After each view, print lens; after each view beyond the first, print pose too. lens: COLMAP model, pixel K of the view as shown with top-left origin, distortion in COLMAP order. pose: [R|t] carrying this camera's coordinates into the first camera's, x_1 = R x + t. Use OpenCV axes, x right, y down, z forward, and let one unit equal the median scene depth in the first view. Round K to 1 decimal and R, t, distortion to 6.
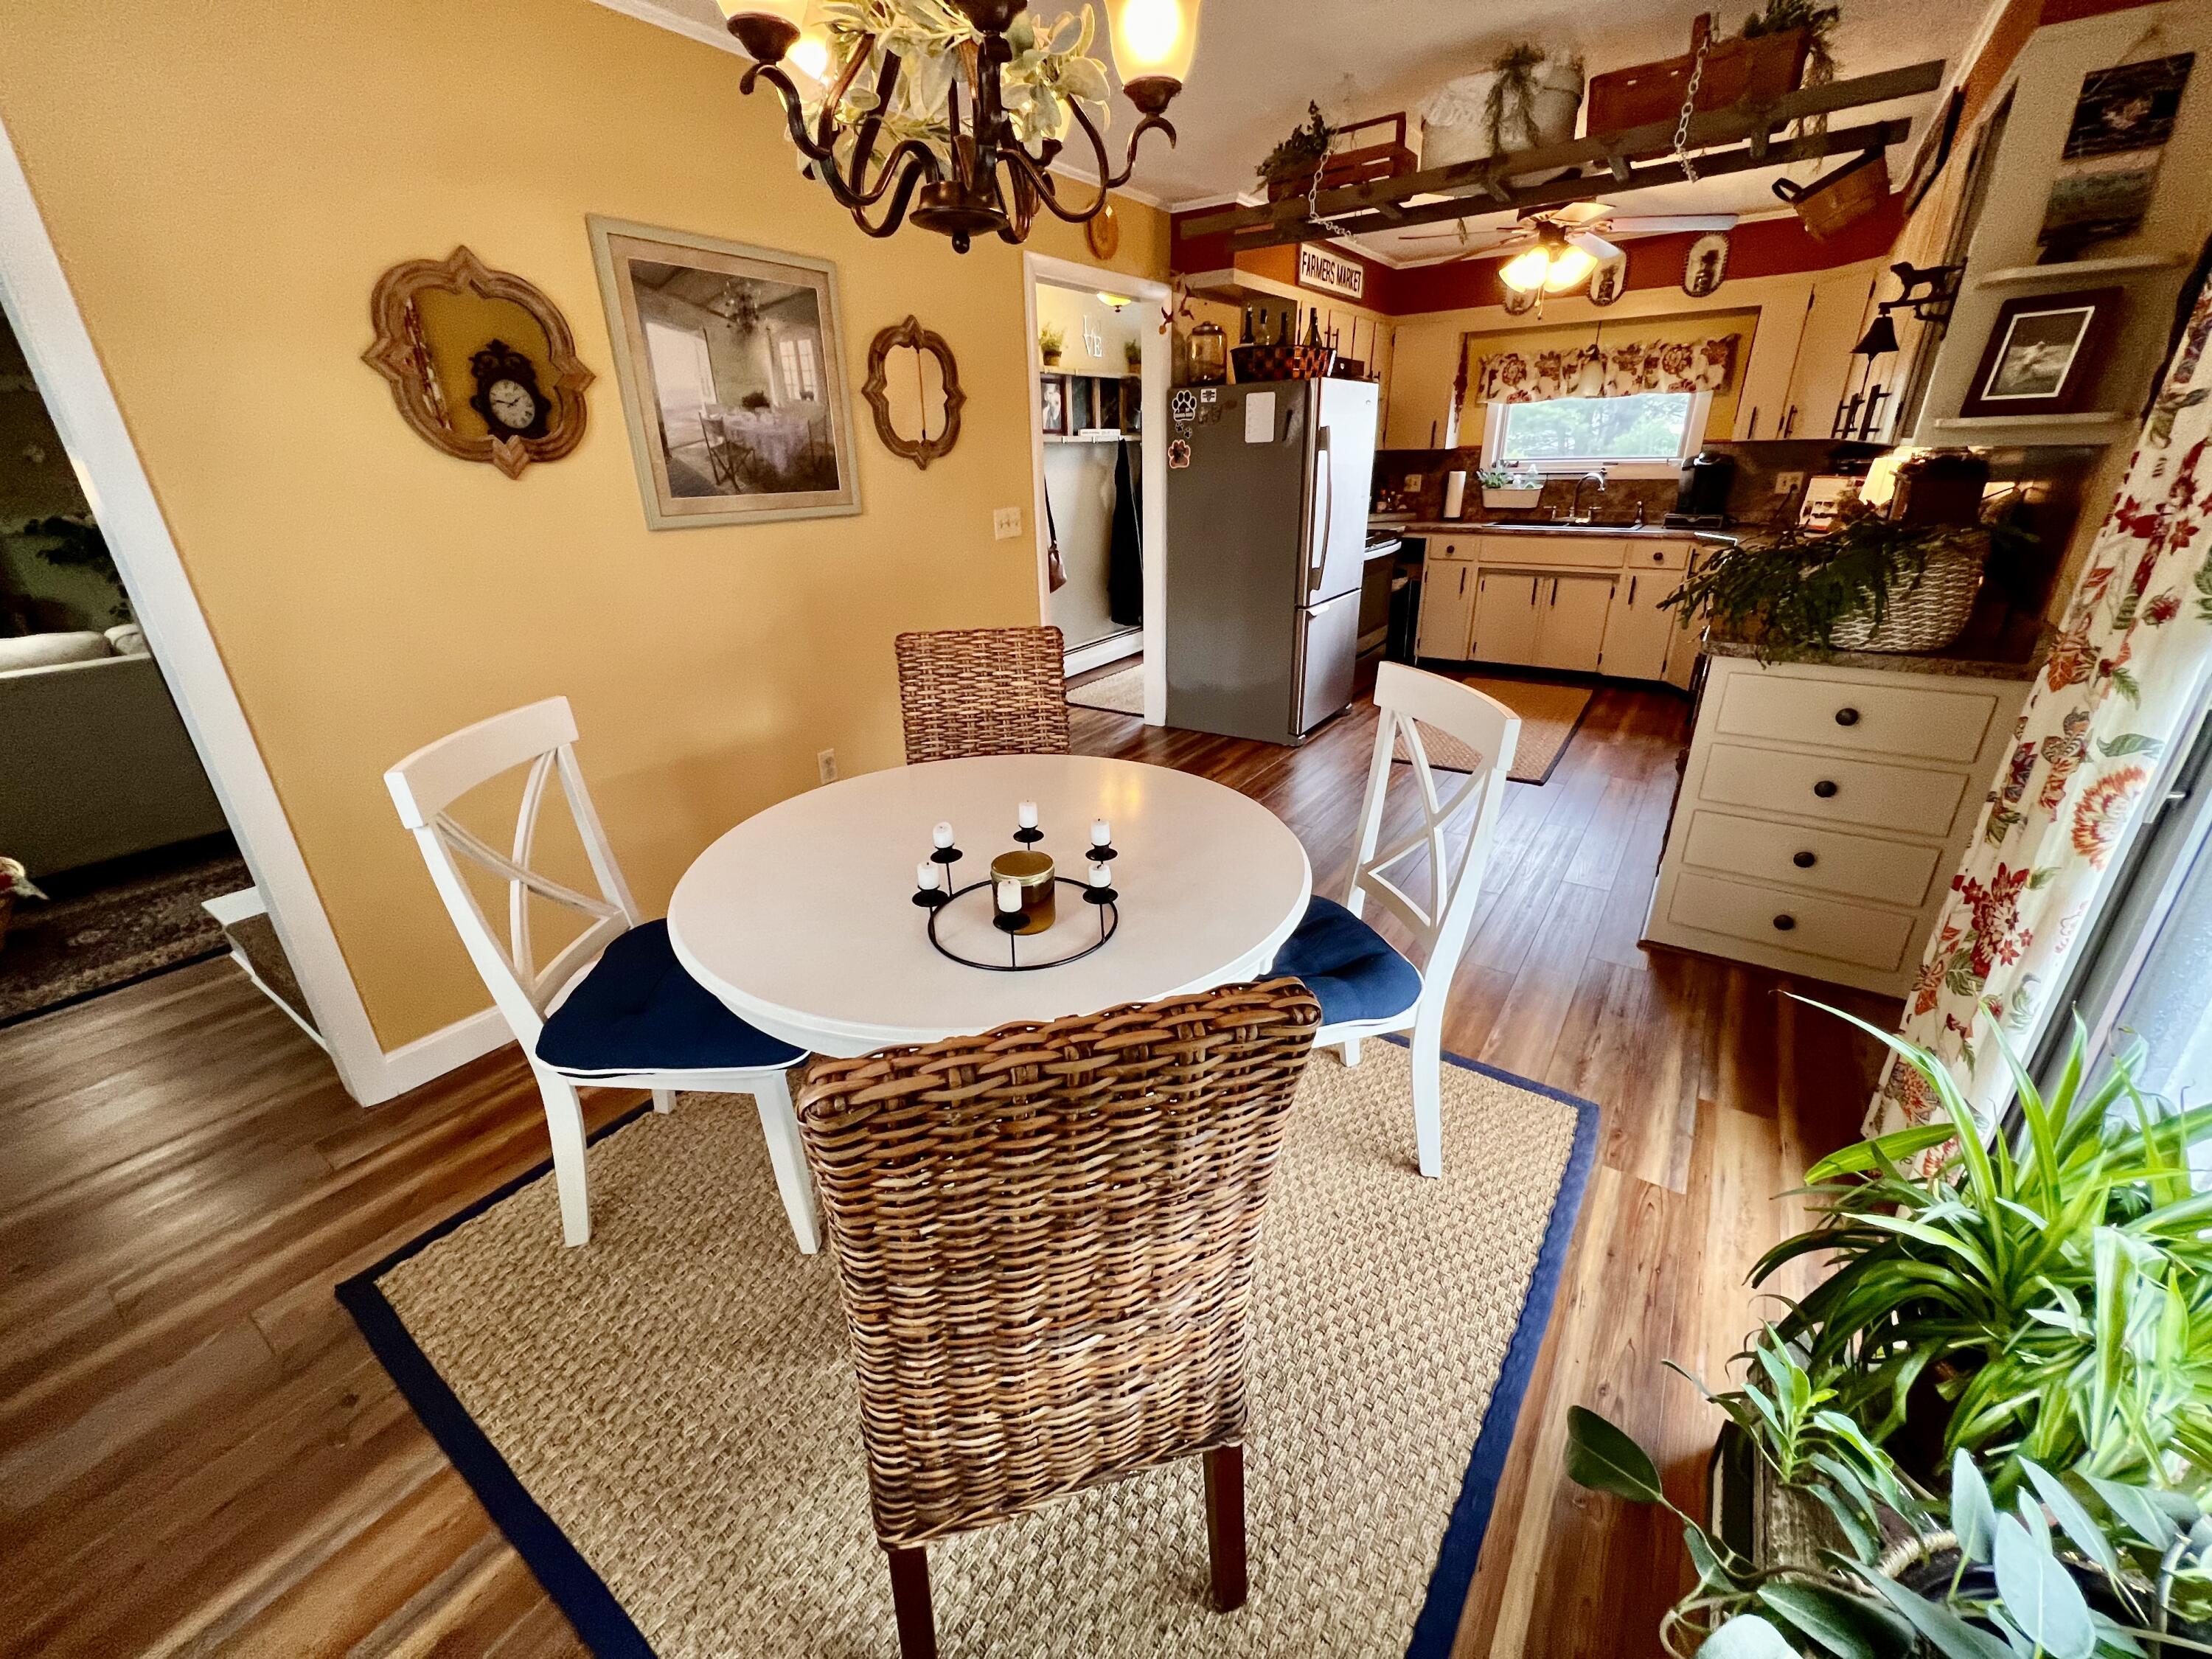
lens RADIAL K [[887.4, 0, 1106.0], [0, 887.4, 829.5], [0, 0, 1]] dist [-0.000096, -0.000214]
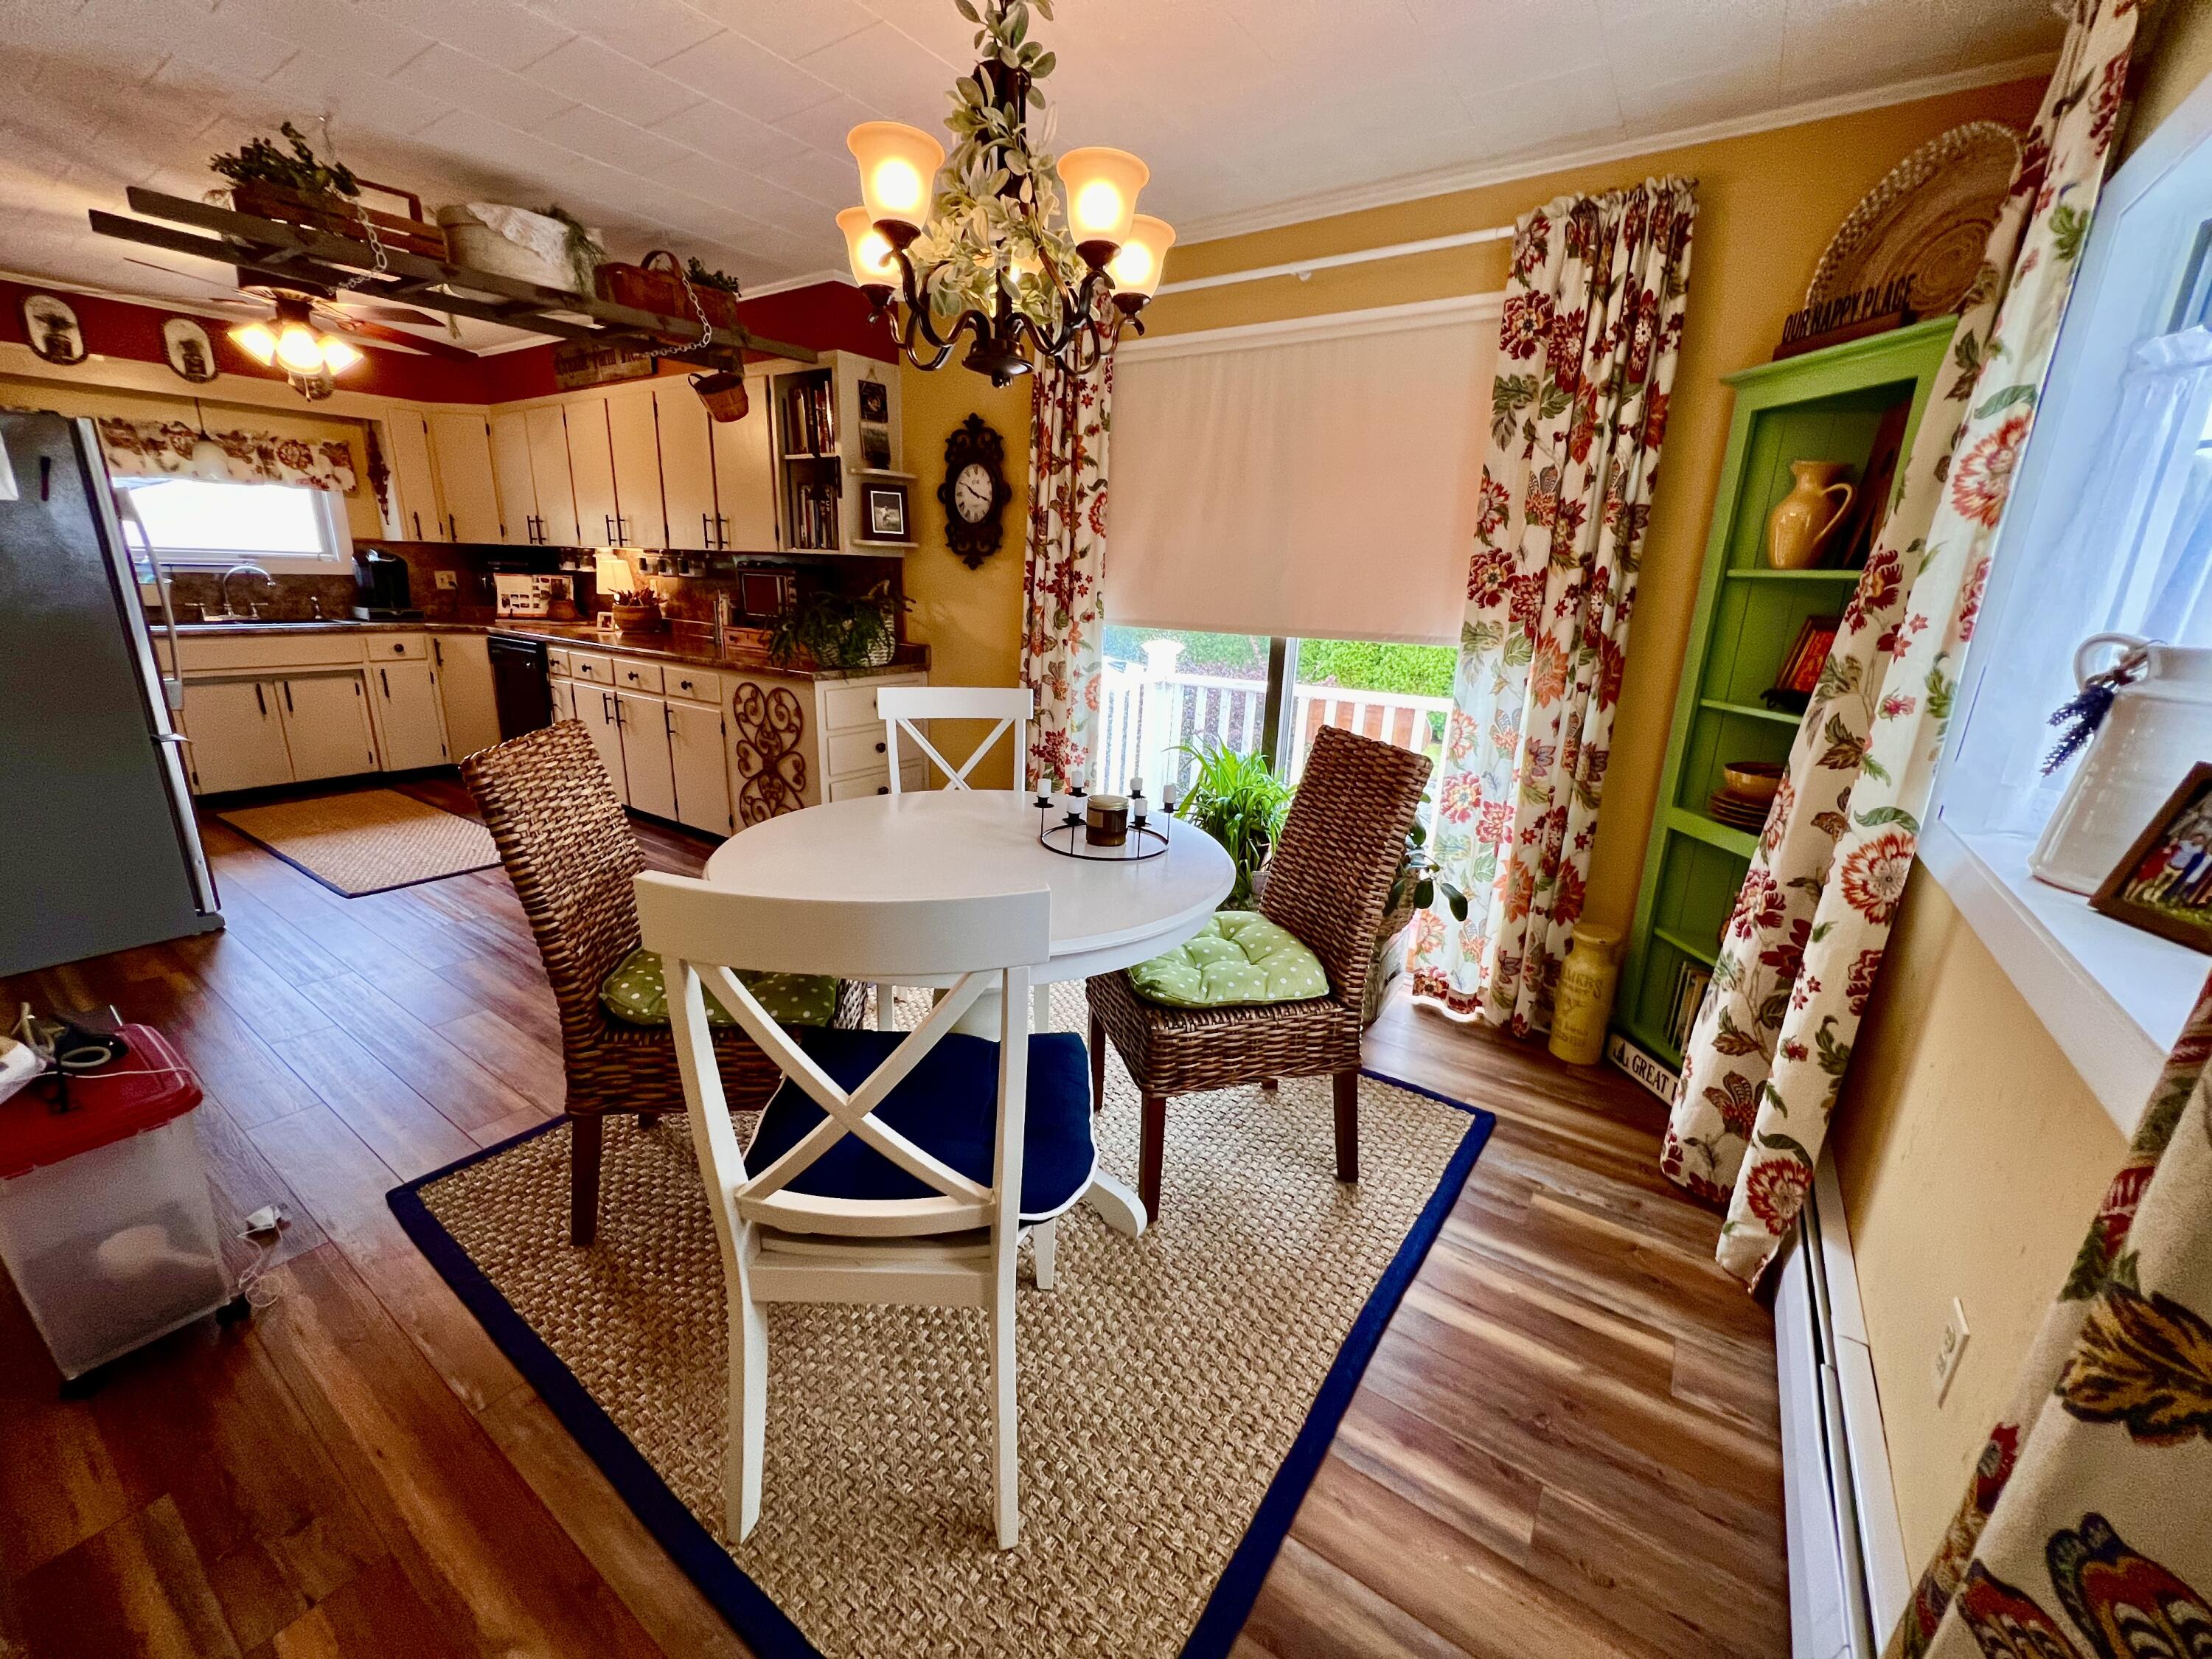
lens RADIAL K [[887.4, 0, 1106.0], [0, 887.4, 829.5], [0, 0, 1]] dist [-0.000096, -0.000214]
pose [[-0.004230, -0.253879, 0.967227, -0.405785], [0.361188, 0.901551, 0.238220, -0.071127], [-0.932484, 0.350358, 0.087885, 0.231701]]
